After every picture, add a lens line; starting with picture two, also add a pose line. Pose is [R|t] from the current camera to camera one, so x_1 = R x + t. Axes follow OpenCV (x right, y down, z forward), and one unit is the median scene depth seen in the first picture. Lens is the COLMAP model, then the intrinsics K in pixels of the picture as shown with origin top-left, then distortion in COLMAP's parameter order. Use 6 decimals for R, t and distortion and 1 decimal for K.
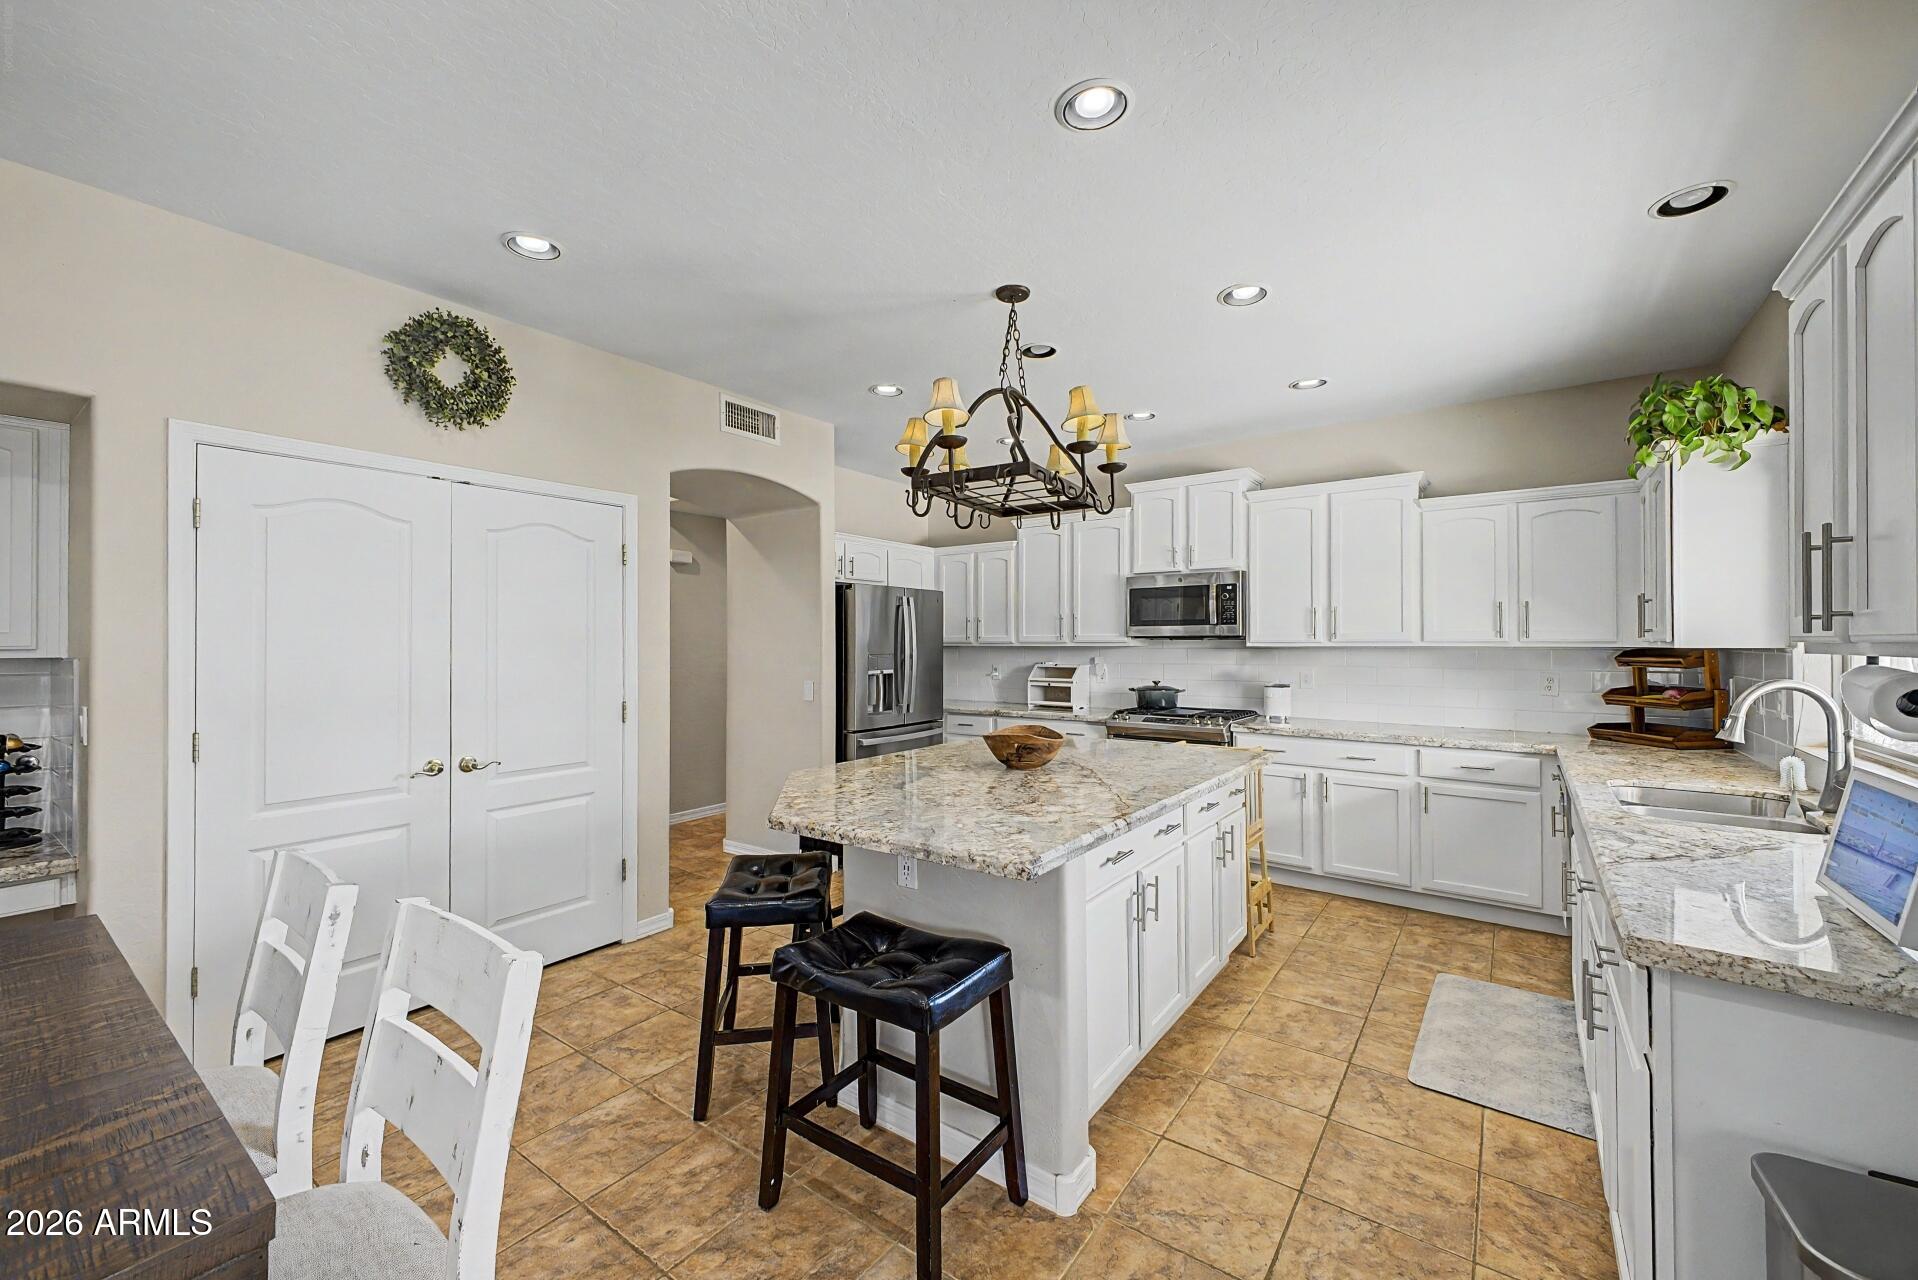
lens RADIAL K [[760.6, 0, 959.0], [0, 760.6, 640.0], [0, 0, 1]] dist [0.001150, 0.000125]
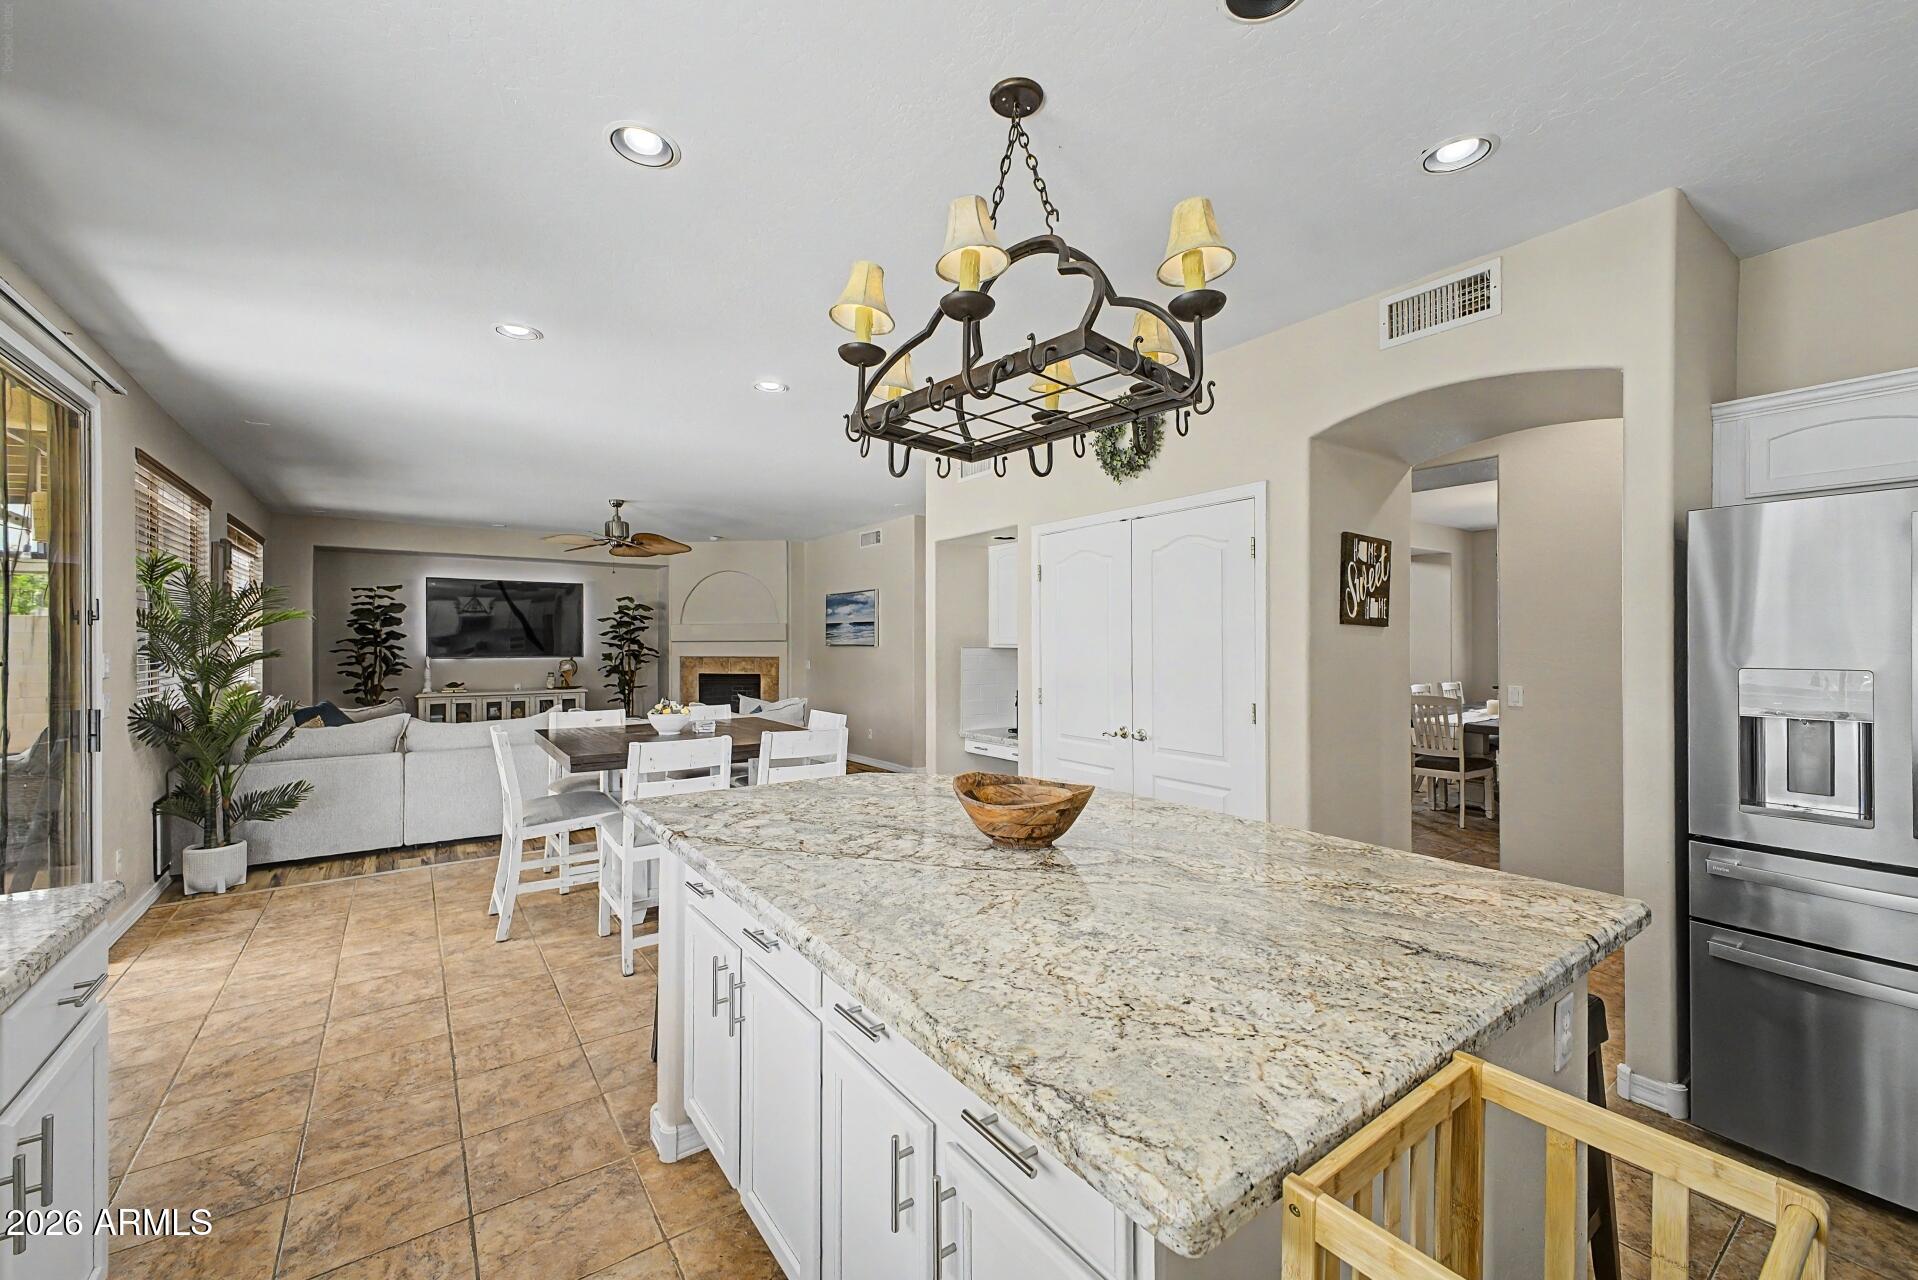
lens RADIAL K [[760.6, 0, 959.0], [0, 760.6, 640.0], [0, 0, 1]] dist [0.001150, 0.000125]
pose [[-0.307988, -0.002997, -0.951386, 0.692544], [0.005247, 0.999974, -0.004848, 0.007345], [0.951376, -0.006485, -0.307964, 1.130024]]
